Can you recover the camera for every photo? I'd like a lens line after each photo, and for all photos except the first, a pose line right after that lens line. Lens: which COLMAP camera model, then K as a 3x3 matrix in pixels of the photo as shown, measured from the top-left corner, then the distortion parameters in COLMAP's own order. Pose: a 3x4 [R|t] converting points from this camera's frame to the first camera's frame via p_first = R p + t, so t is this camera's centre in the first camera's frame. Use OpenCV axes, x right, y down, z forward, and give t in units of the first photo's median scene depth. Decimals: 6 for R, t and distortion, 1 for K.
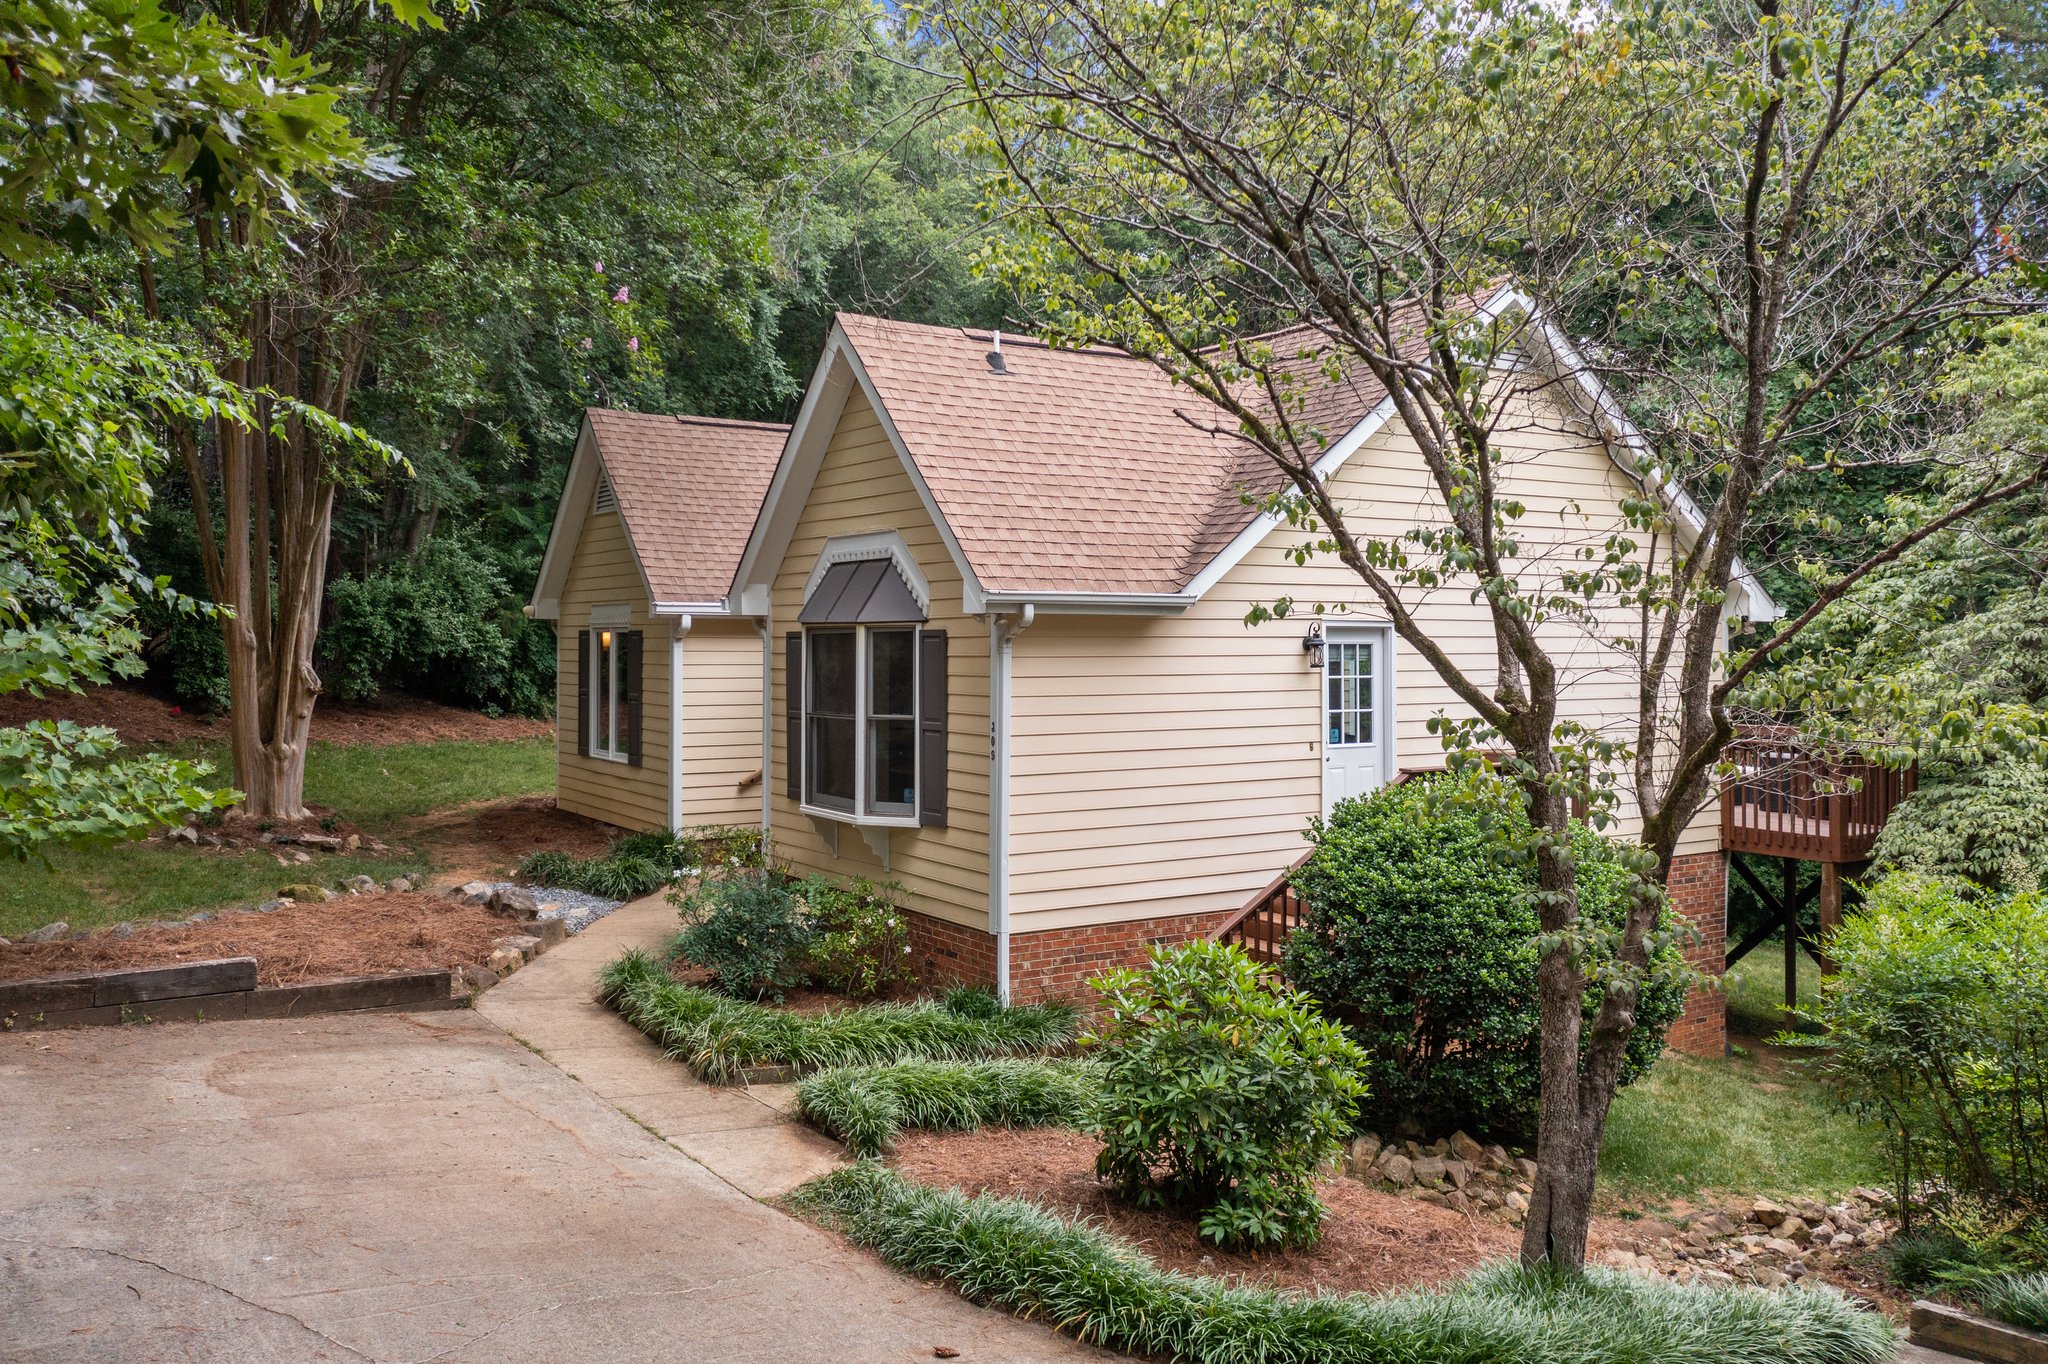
lens RADIAL K [[1636.8, 0, 1029.3], [0, 1636.8, 661.0], [0, 0, 1]] dist [-0.006595, 0.006014]
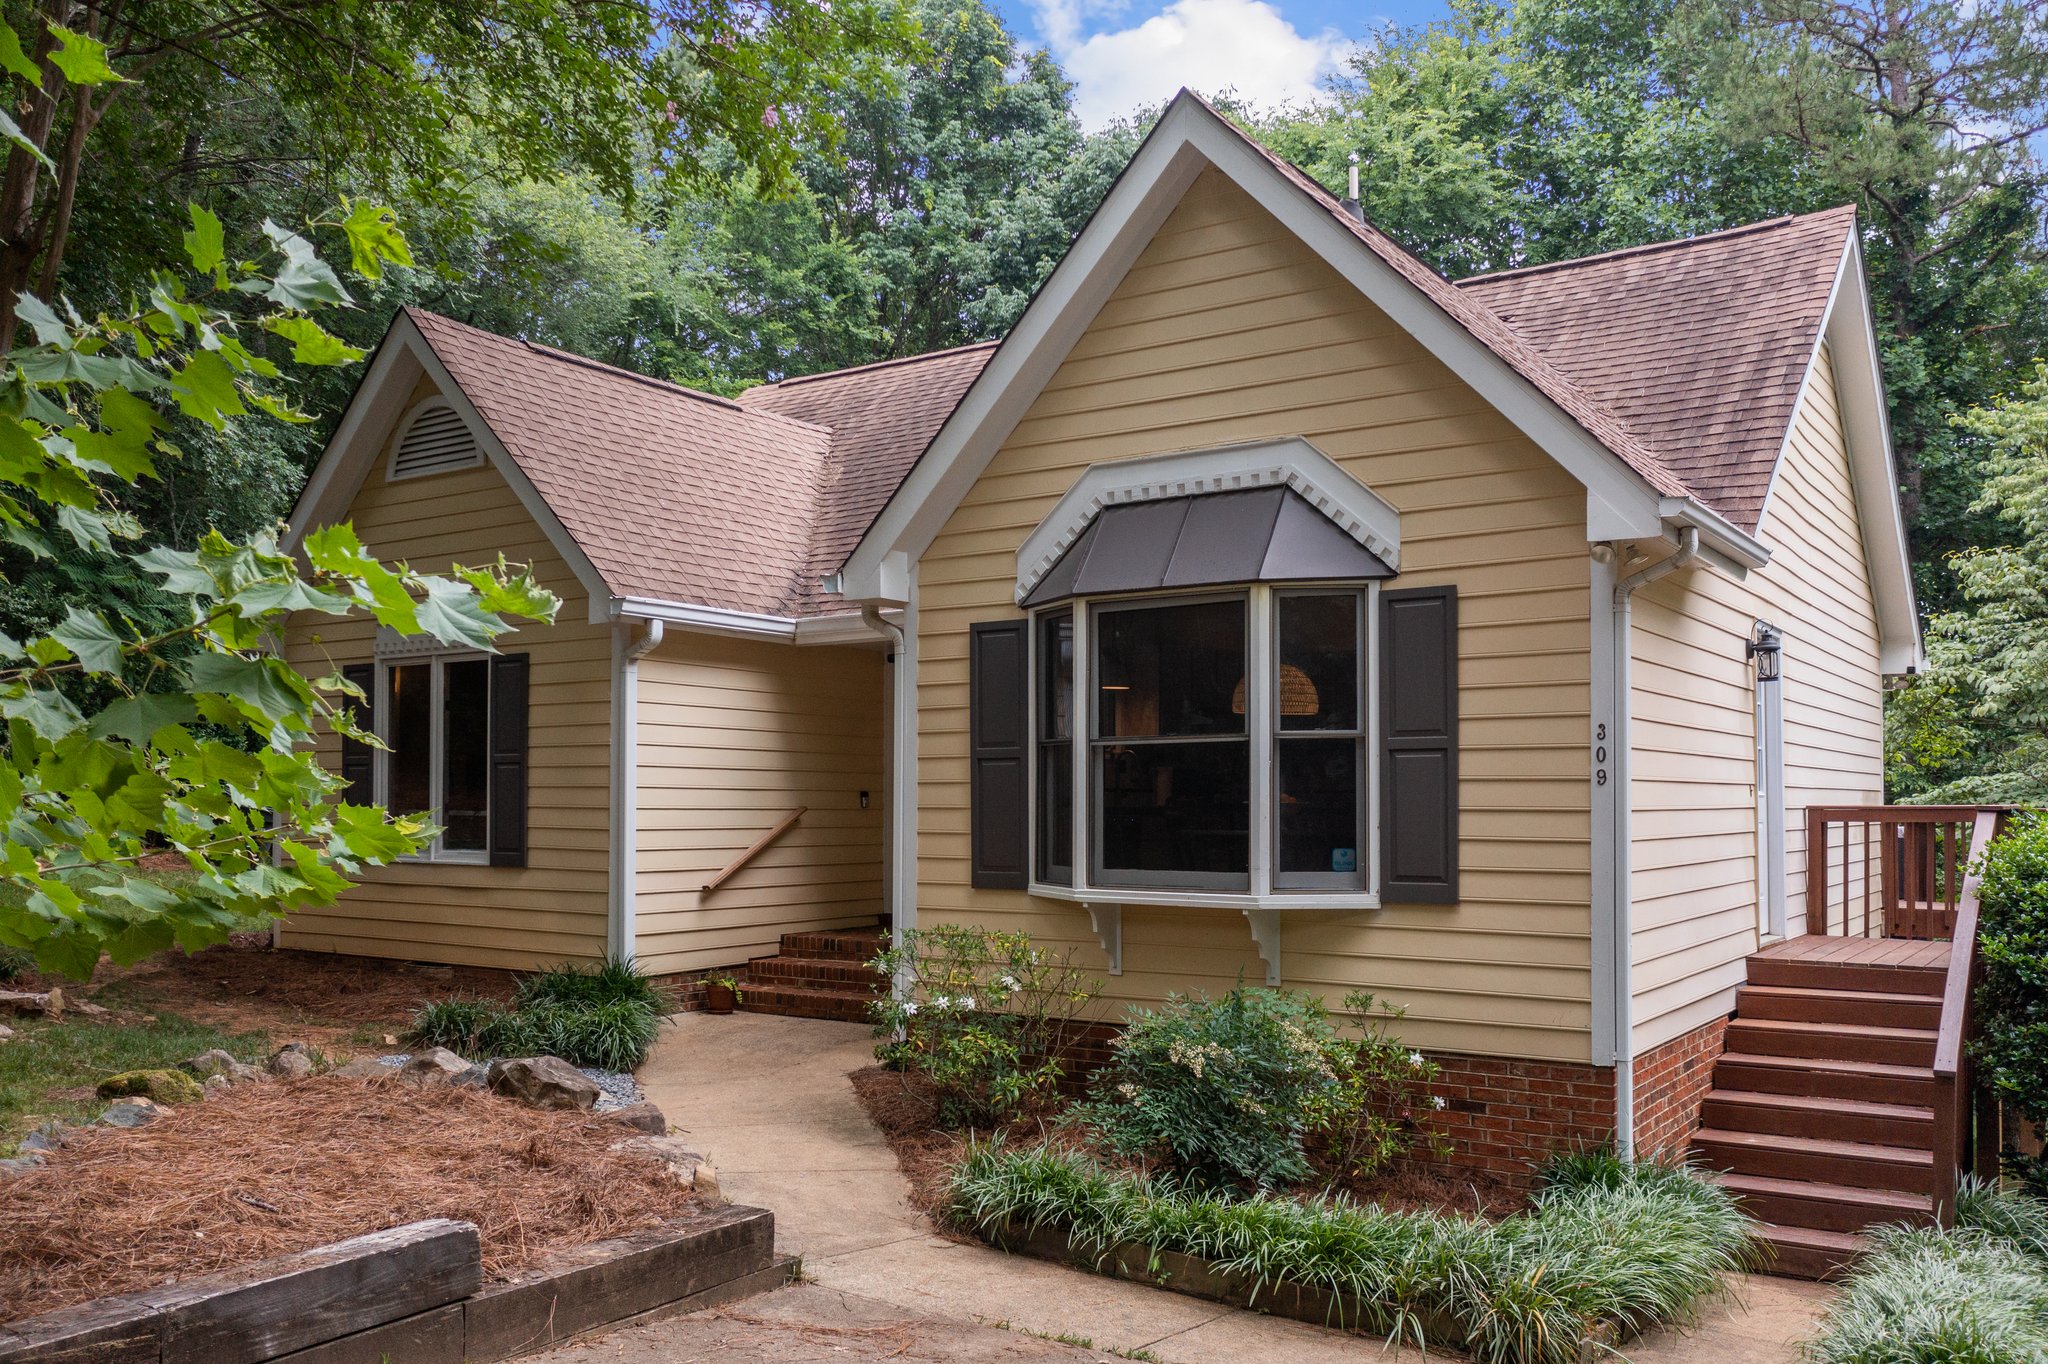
lens RADIAL K [[1654.1, 0, 1031.8], [0, 1654.1, 791.0], [0, 0, 1]] dist [-0.004404, 0.006582]
pose [[0.921357, 0.002857, 0.388708, -0.466582], [0.004899, 0.999808, -0.018959, 0.073733], [-0.388687, 0.019372, 0.921166, 0.505662]]
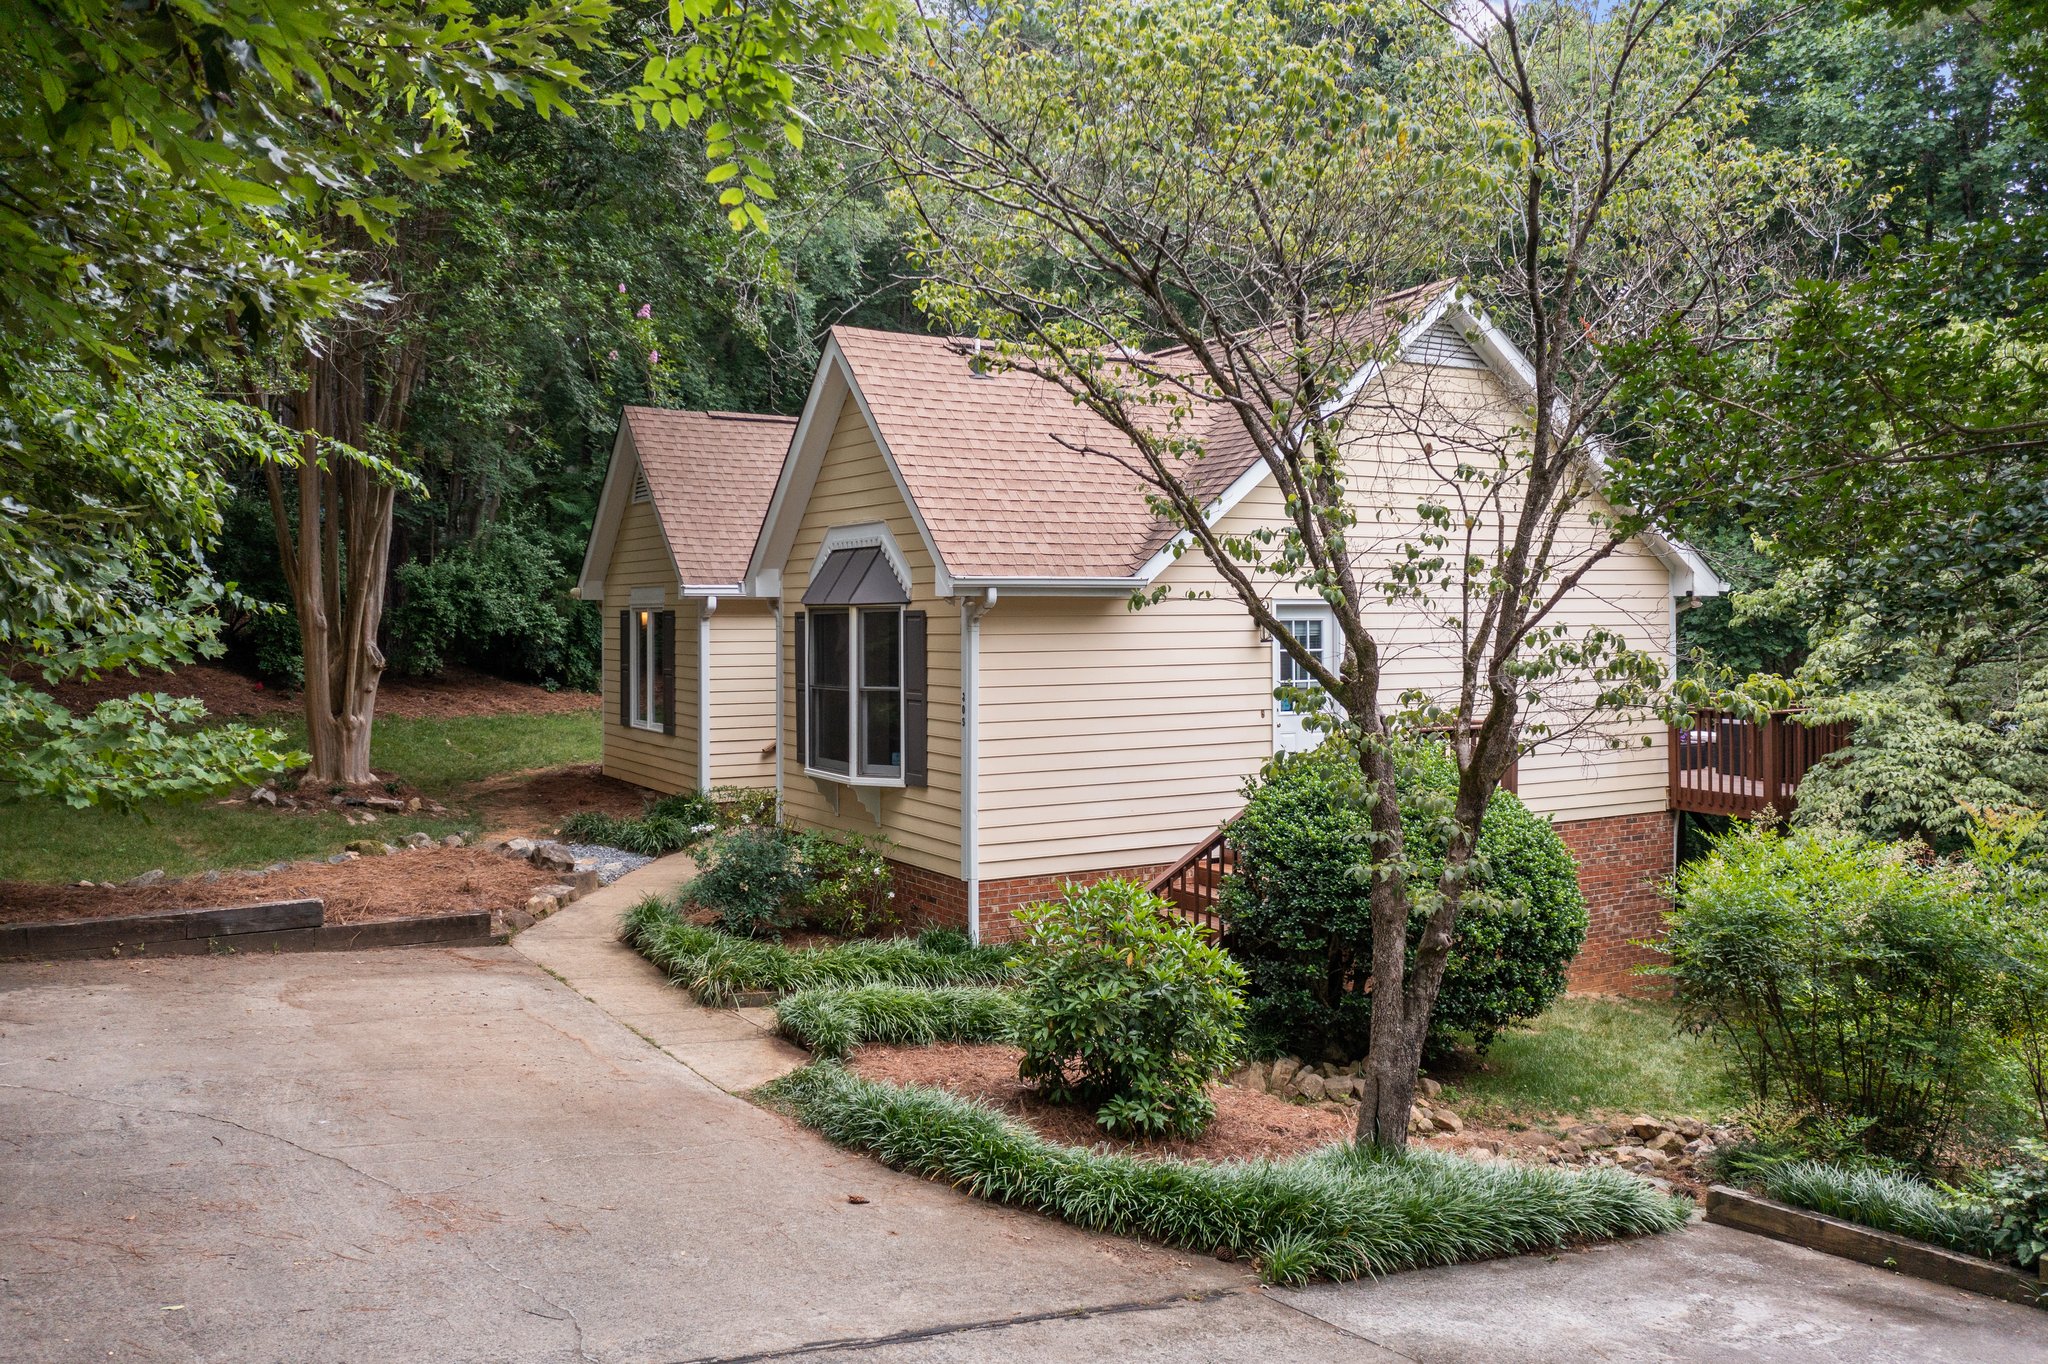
lens RADIAL K [[1645.0, 0, 1028.1], [0, 1645.0, 646.2], [0, 0, 1]] dist [-0.006322, 0.007297]
pose [[0.998934, -0.005454, -0.045846, 0.074428], [0.005818, 0.999953, 0.007814, -0.003288], [0.045801, -0.008073, 0.998918, -0.127907]]
